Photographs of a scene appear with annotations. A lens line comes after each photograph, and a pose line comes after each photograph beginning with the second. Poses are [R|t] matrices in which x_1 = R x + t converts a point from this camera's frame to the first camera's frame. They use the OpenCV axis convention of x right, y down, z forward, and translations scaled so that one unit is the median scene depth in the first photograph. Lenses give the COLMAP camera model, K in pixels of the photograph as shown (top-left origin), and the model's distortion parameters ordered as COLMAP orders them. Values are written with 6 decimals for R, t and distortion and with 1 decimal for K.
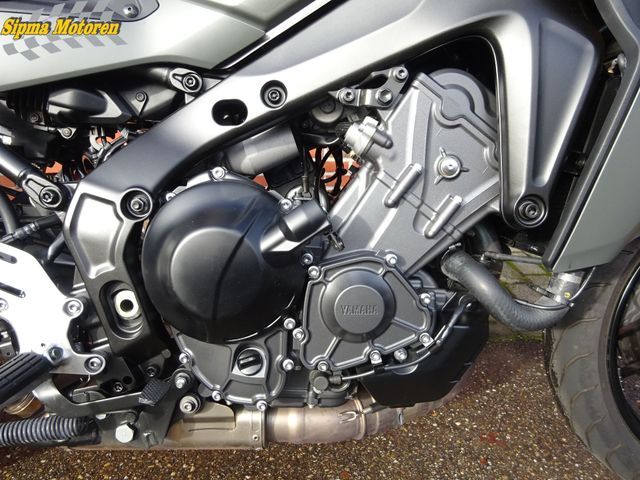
lens RADIAL K [[470.4, 0, 320.3], [0, 470.4, 241.0], [0, 0, 1]] dist [0.012298, -0.017622]
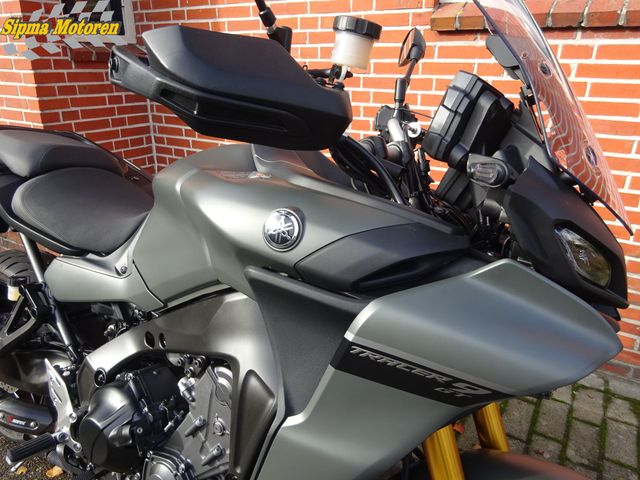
lens RADIAL K [[470.4, 0, 316.1], [0, 470.4, 241.3], [0, 0, 1]] dist [0.012298, -0.017622]
pose [[0.822148, 0.195421, -0.534680, 1.216142], [-0.189080, 0.979652, 0.067317, -0.898846], [0.536956, 0.045753, 0.842369, -0.157097]]
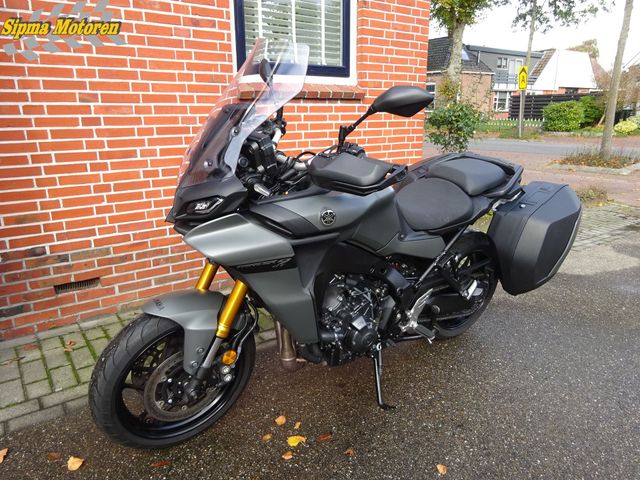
lens RADIAL K [[470.4, 0, 317.8], [0, 470.4, 240.9], [0, 0, 1]] dist [0.012298, -0.017622]
pose [[0.838711, -0.162525, 0.519759, -2.492302], [0.200169, 0.979619, -0.016683, -0.377895], [-0.506455, 0.118032, 0.854150, -1.906626]]
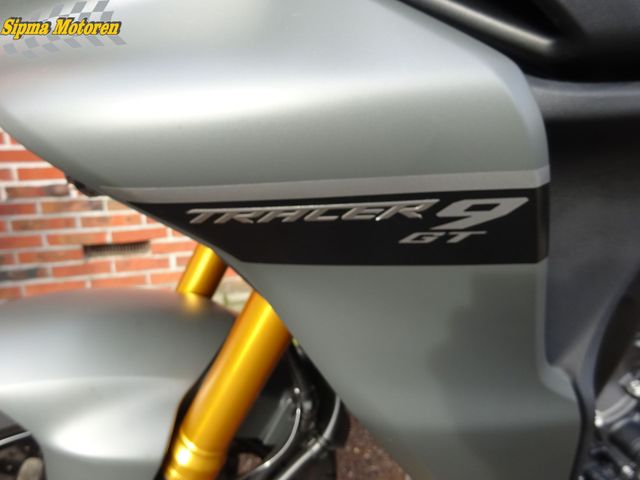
lens RADIAL K [[470.4, 0, 317.2], [0, 470.4, 242.8], [0, 0, 1]] dist [0.012298, -0.017622]
pose [[0.968919, -0.073374, 0.236247, -1.532689], [0.083734, 0.995904, -0.034106, -0.317700], [-0.232777, 0.052828, 0.971094, 0.094152]]
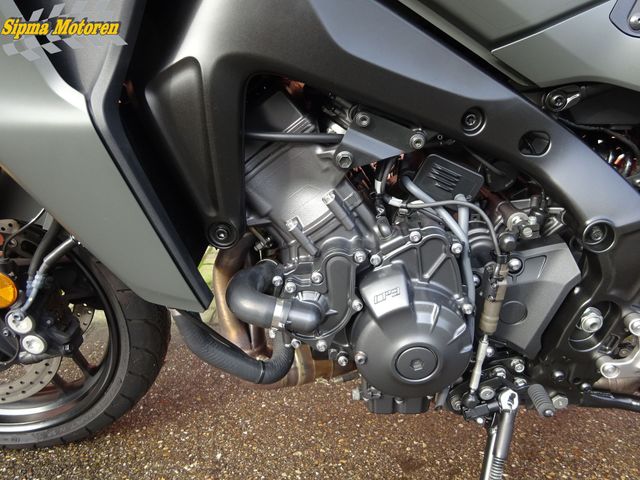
lens RADIAL K [[470.4, 0, 318.4], [0, 470.4, 238.0], [0, 0, 1]] dist [0.012298, -0.017622]
pose [[0.998307, -0.020286, -0.054503, -0.688306], [0.016104, 0.996970, -0.076105, 0.153258], [0.055882, 0.075099, 0.995609, -0.117202]]
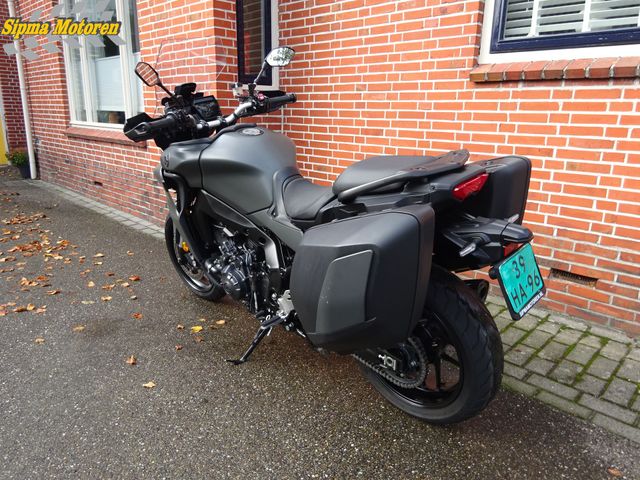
lens RADIAL K [[470.4, 0, 317.6], [0, 470.4, 239.4], [0, 0, 1]] dist [0.012298, -0.017622]
pose [[0.674098, 0.191774, -0.713313, 2.649436], [-0.257639, 0.966104, 0.016261, -0.304331], [0.692253, 0.172815, 0.700657, -1.382599]]
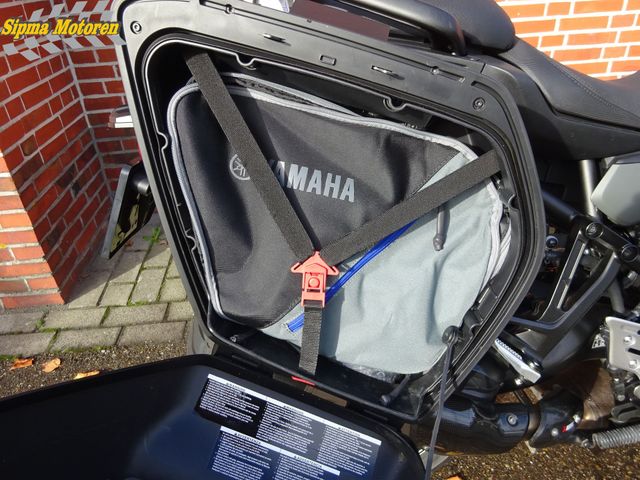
lens RADIAL K [[470.4, 0, 318.8], [0, 470.4, 240.2], [0, 0, 1]] dist [0.012298, -0.017622]
pose [[0.997425, -0.071065, -0.009604, -1.591844], [0.071571, 0.978117, 0.195358, -0.574454], [-0.004489, -0.195543, 0.980685, -0.318133]]
